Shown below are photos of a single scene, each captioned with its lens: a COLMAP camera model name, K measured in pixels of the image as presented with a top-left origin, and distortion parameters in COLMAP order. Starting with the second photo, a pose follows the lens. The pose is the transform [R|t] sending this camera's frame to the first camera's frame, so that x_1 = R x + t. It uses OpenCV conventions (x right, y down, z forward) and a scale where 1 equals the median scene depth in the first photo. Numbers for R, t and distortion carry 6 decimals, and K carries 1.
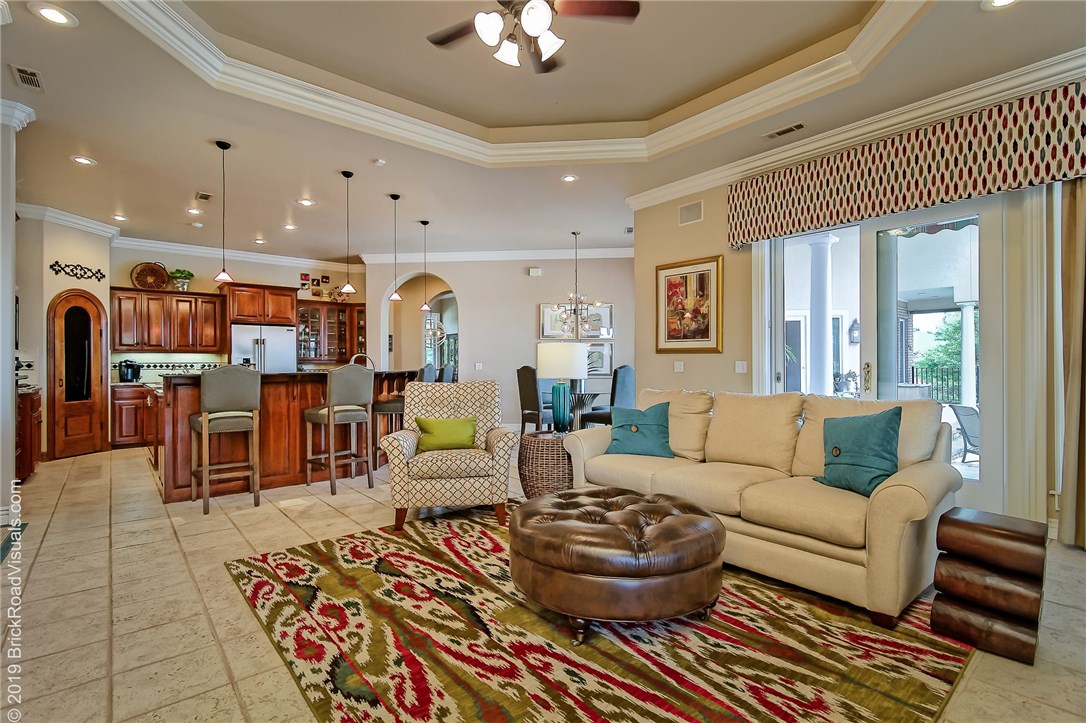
lens RADIAL K [[520.9, 0, 543.0], [0, 520.9, 364.0], [0, 0, 1]] dist [0.002358, -0.000583]
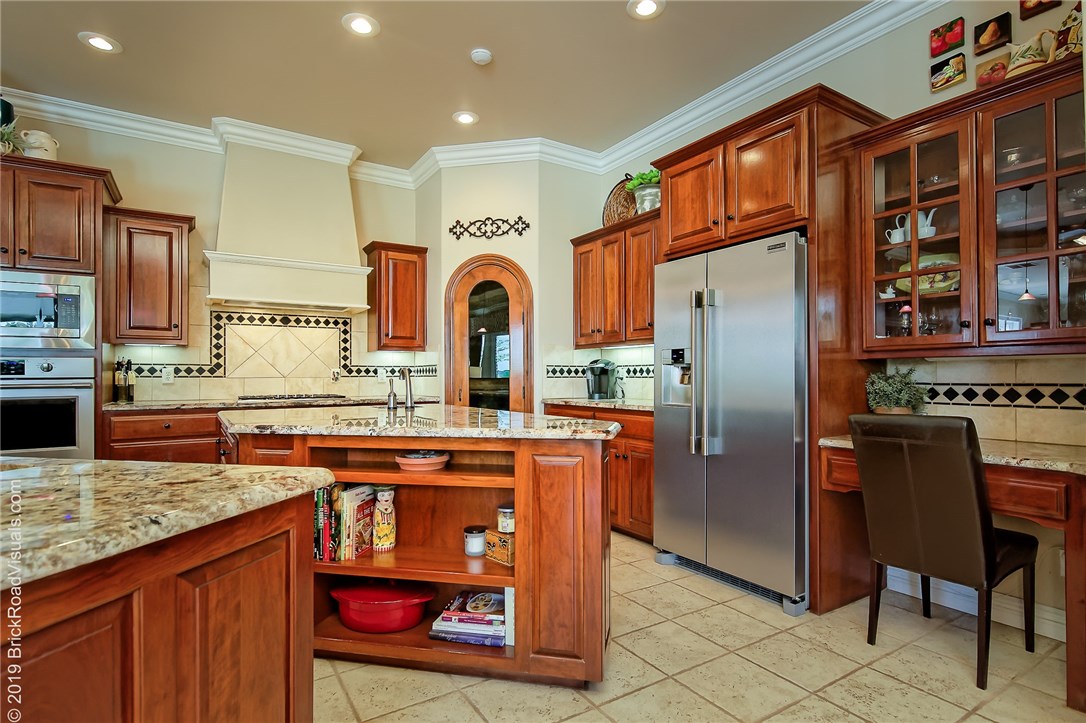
lens RADIAL K [[550.9, 0, 544.3], [0, 550.9, 366.8], [0, 0, 1]] dist [0.003144, 0.000212]
pose [[-0.125475, -0.013942, -0.991999, -0.210344], [0.001550, 0.999897, -0.014249, 0.008891], [0.992096, -0.003325, -0.125440, 1.162480]]
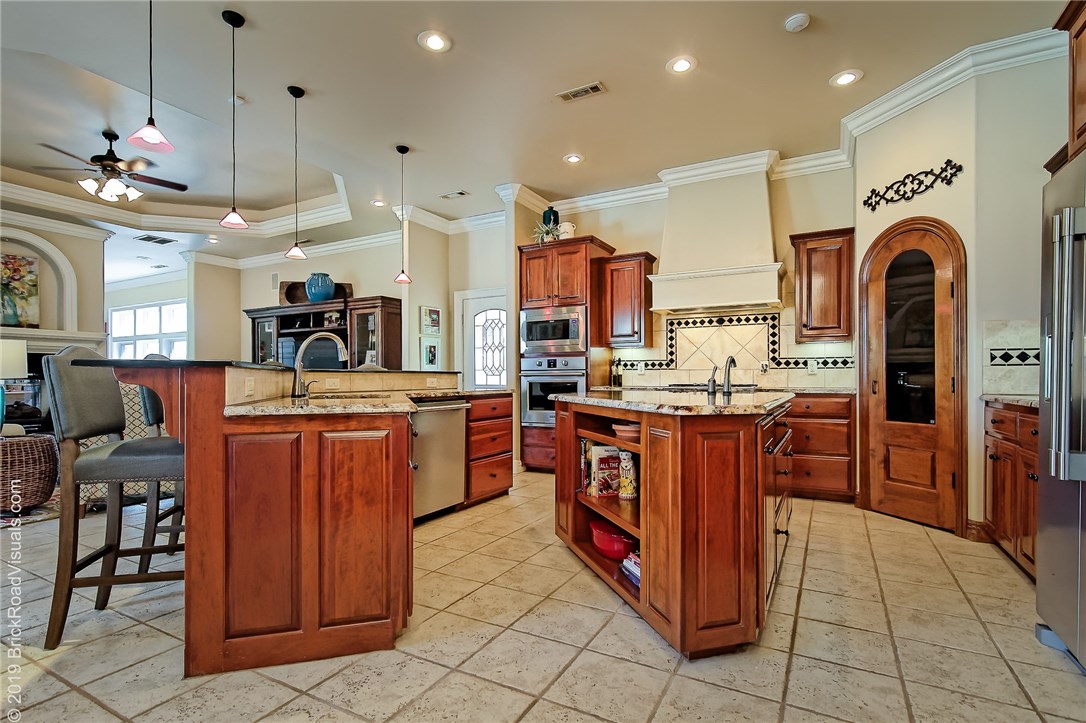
lens RADIAL K [[520.9, 0, 535.9], [0, 520.9, 378.1], [0, 0, 1]] dist [0.002358, -0.000583]
pose [[-0.933652, 0.003665, -0.358163, -0.327260], [0.002534, 0.999990, 0.003627, 0.021296], [0.358173, 0.002479, -0.933652, 1.379893]]
